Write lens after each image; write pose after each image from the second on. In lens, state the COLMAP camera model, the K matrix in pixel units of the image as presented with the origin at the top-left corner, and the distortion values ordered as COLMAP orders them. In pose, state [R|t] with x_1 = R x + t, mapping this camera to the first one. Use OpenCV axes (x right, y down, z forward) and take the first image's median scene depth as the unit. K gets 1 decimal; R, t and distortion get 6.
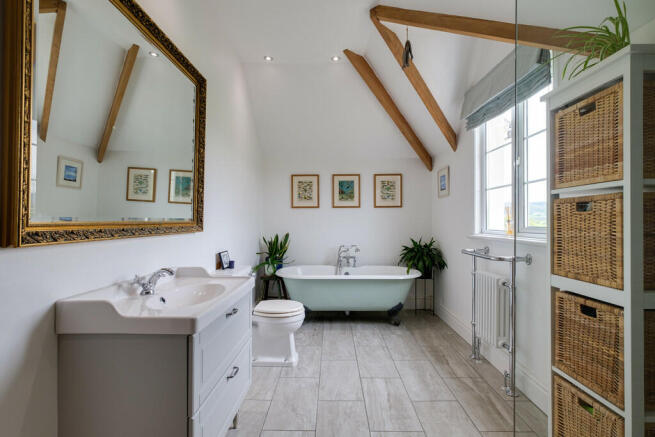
lens RADIAL K [[401.3, 0, 327.5], [0, 401.3, 218.5], [0, 0, 1]] dist [-0.000374, 0.000314]
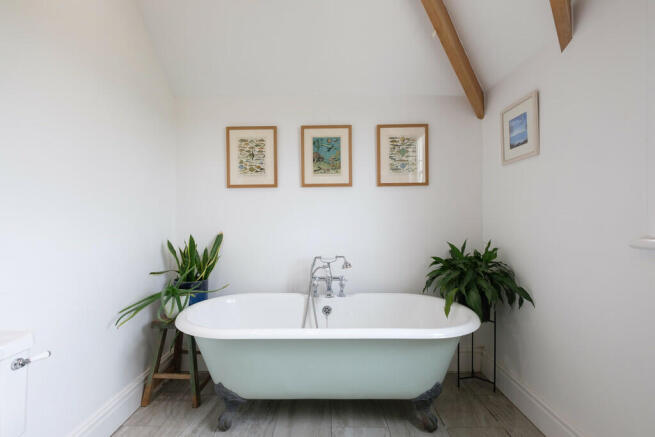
lens RADIAL K [[308.3, 0, 327.5], [0, 308.3, 218.5], [0, 0, 1]] dist [0.000660, 0.000003]
pose [[0.999939, -0.005661, -0.009528, 0.051848], [0.005792, 0.999889, 0.013735, 0.011259], [0.009450, -0.013789, 0.999860, 0.577542]]
